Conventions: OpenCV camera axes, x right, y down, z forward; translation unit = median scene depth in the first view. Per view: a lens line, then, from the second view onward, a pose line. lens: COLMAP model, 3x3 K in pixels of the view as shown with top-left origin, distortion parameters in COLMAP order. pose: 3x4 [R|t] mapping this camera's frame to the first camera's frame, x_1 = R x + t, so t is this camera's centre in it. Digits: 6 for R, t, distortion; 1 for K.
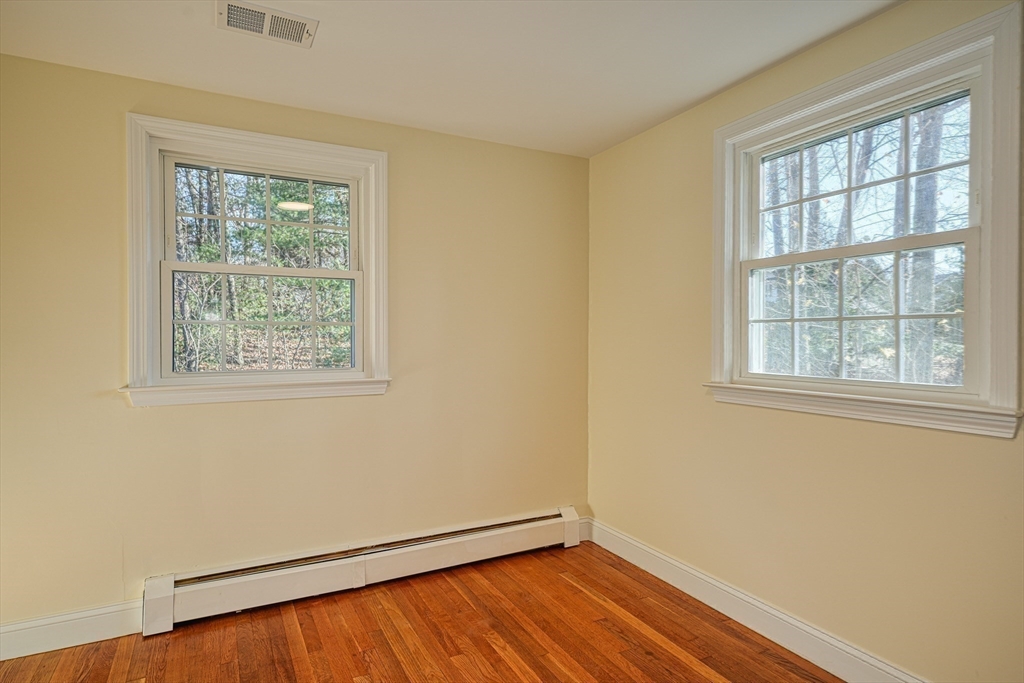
lens RADIAL K [[567.7, 0, 512.0], [0, 567.7, 341.5], [0, 0, 1]] dist [-0.002718, -0.000367]
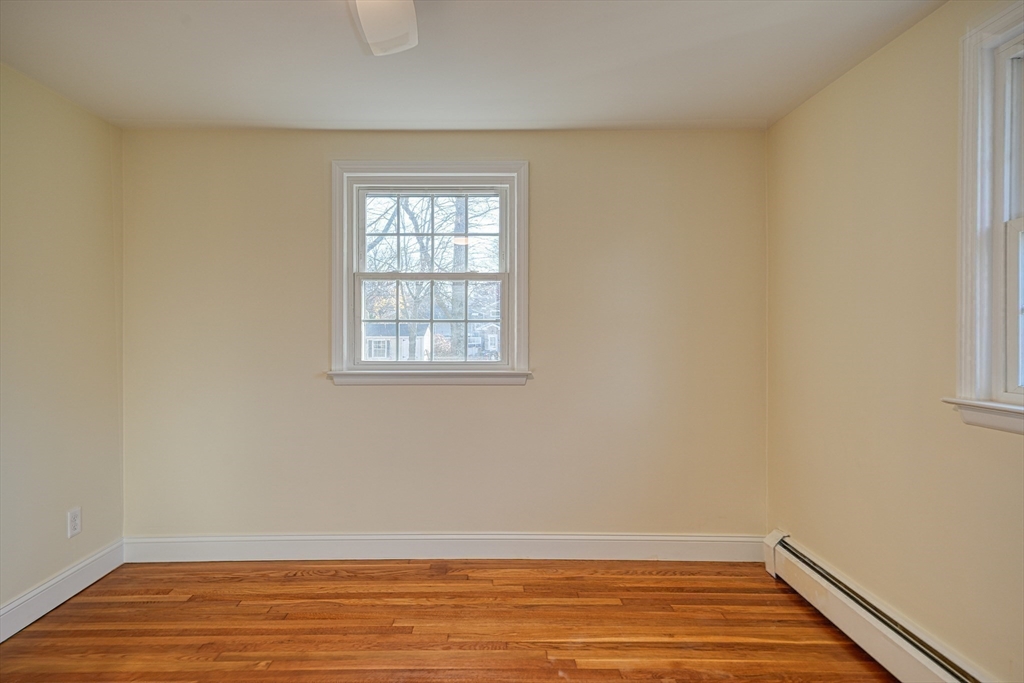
lens RADIAL K [[567.7, 0, 512.0], [0, 567.7, 341.5], [0, 0, 1]] dist [-0.002718, -0.000367]
pose [[0.452612, 0.001318, 0.891707, -0.571258], [0.005094, 0.999979, -0.004063, 0.018021], [-0.891693, 0.006381, 0.452595, 0.128183]]
